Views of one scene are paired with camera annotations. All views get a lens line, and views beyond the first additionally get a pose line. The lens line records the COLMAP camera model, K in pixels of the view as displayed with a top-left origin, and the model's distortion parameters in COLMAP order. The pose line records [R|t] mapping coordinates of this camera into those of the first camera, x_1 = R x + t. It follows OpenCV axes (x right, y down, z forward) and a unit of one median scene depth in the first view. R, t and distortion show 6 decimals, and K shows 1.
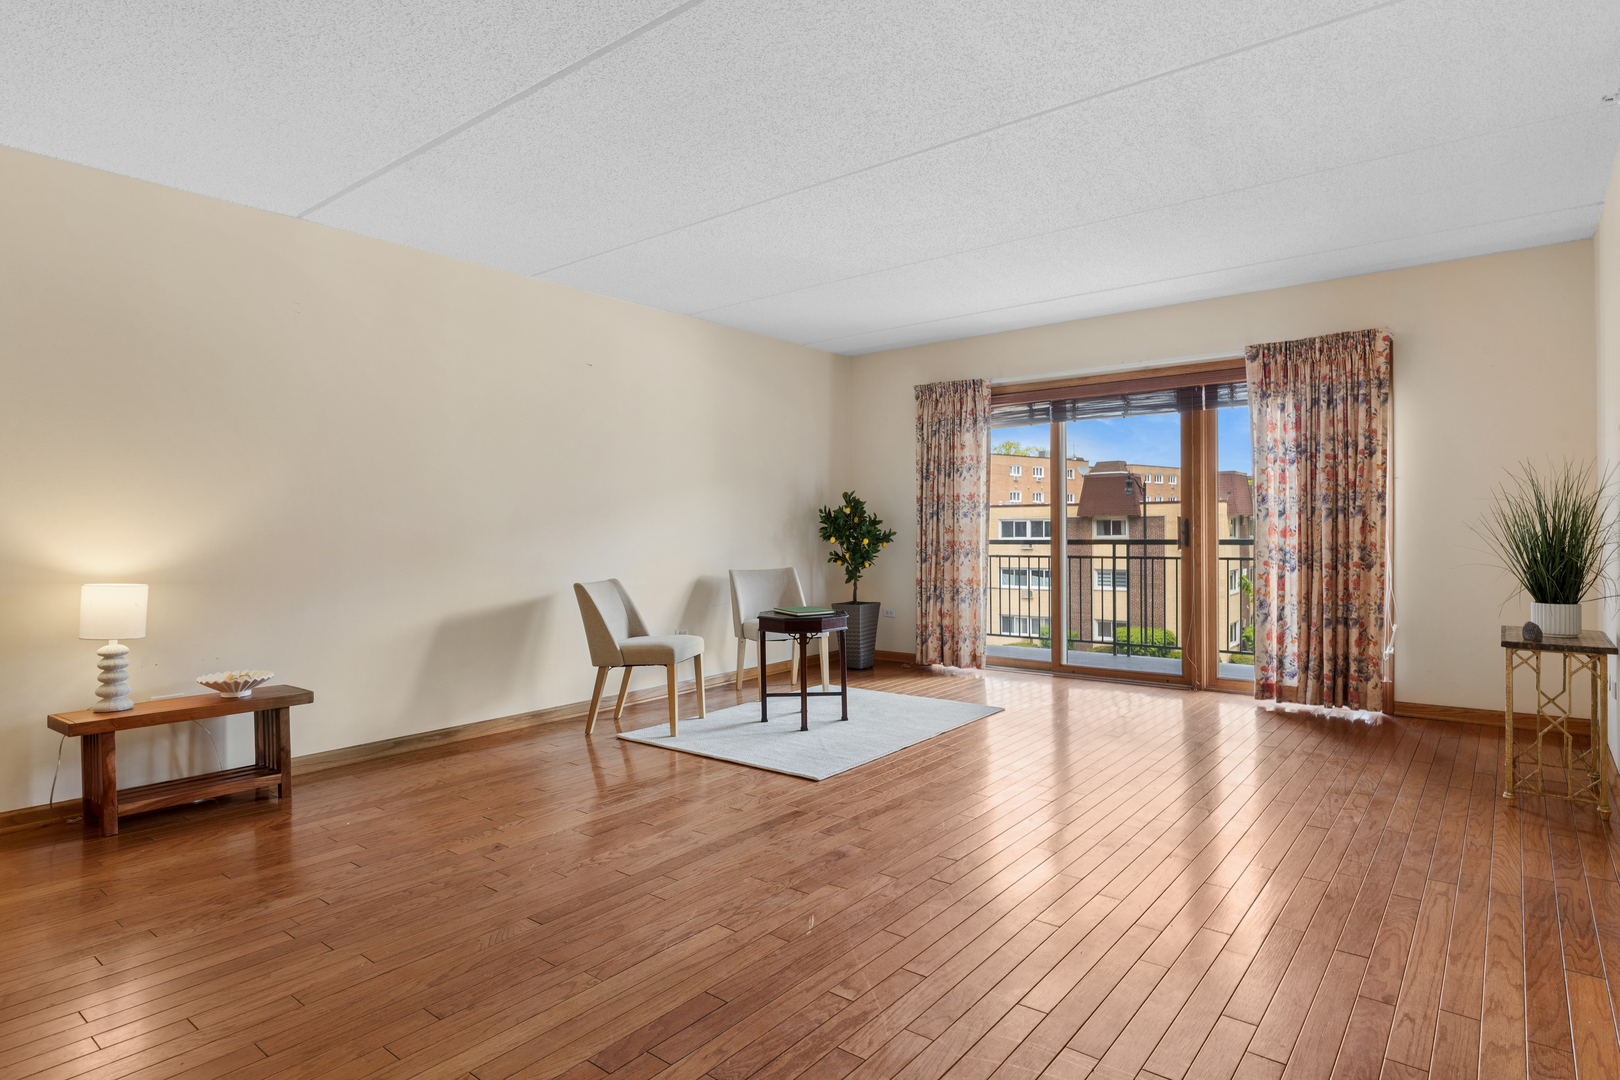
lens RADIAL K [[883.4, 0, 810.0], [0, 883.4, 534.4], [0, 0, 1]] dist [0.000660, 0.000221]
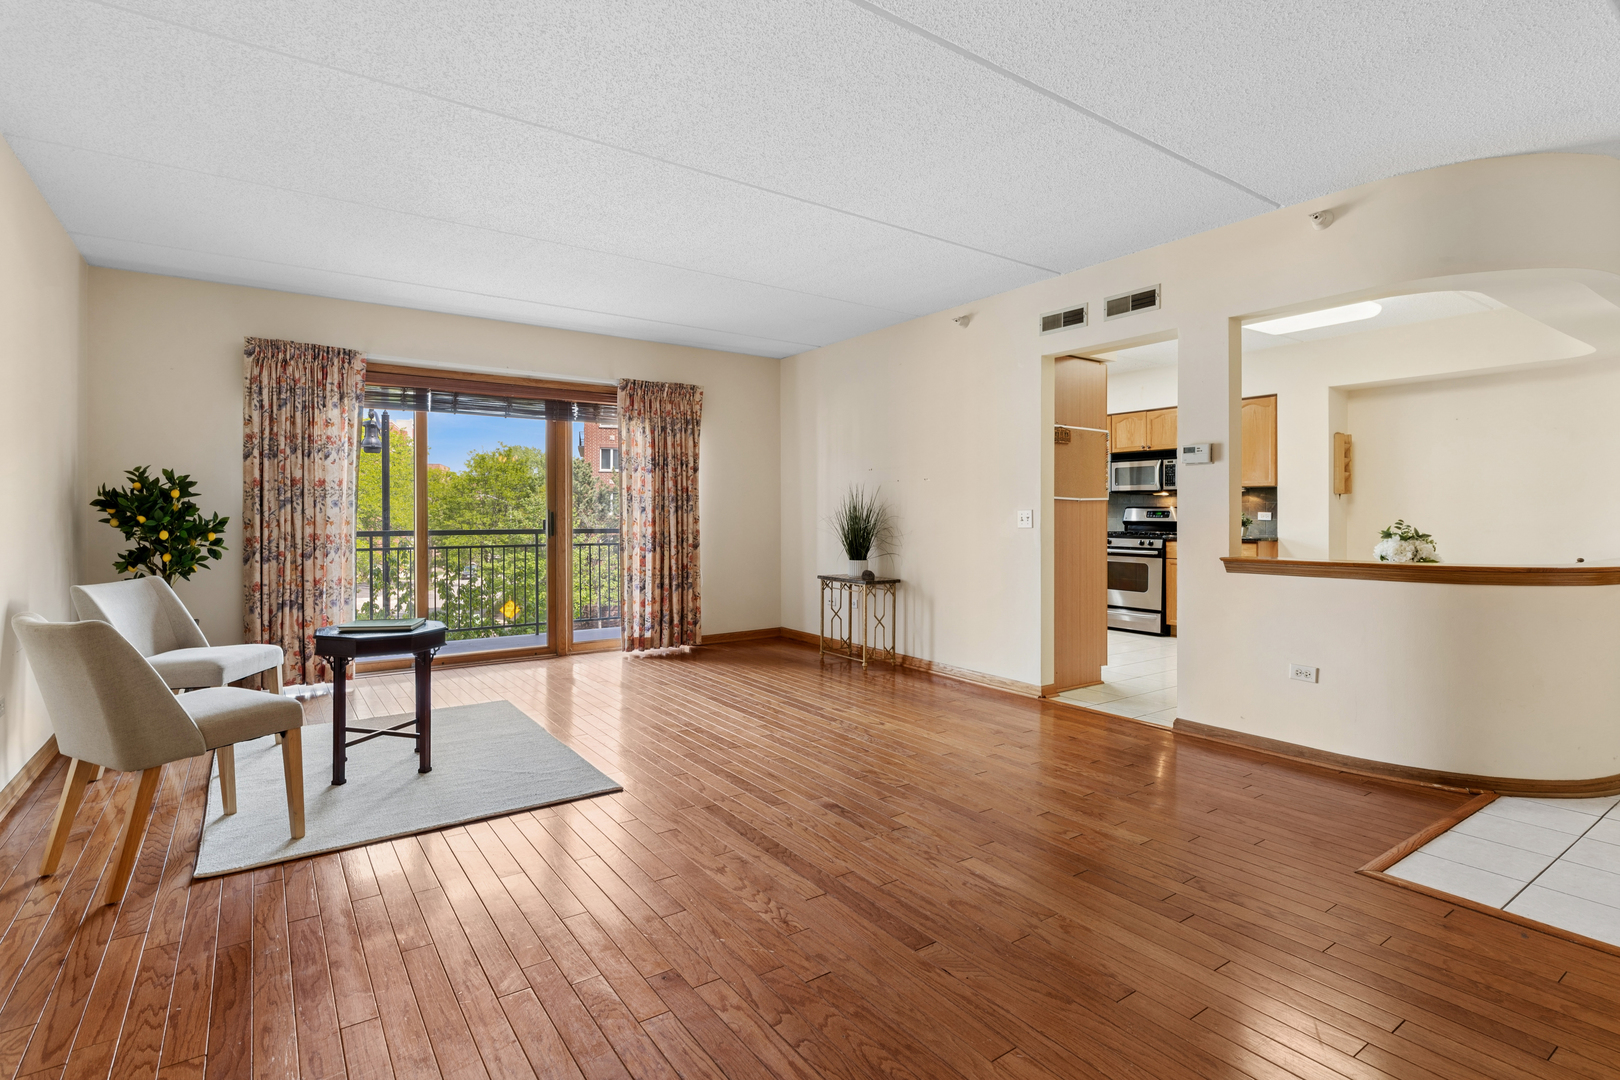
lens RADIAL K [[786.9, 0, 812.8], [0, 786.9, 526.0], [0, 0, 1]] dist [0.000133, -0.000292]
pose [[0.278195, -0.003746, 0.960517, -0.529960], [0.006079, 0.999979, 0.002139, 0.000881], [-0.960505, 0.005243, 0.278212, 0.417595]]
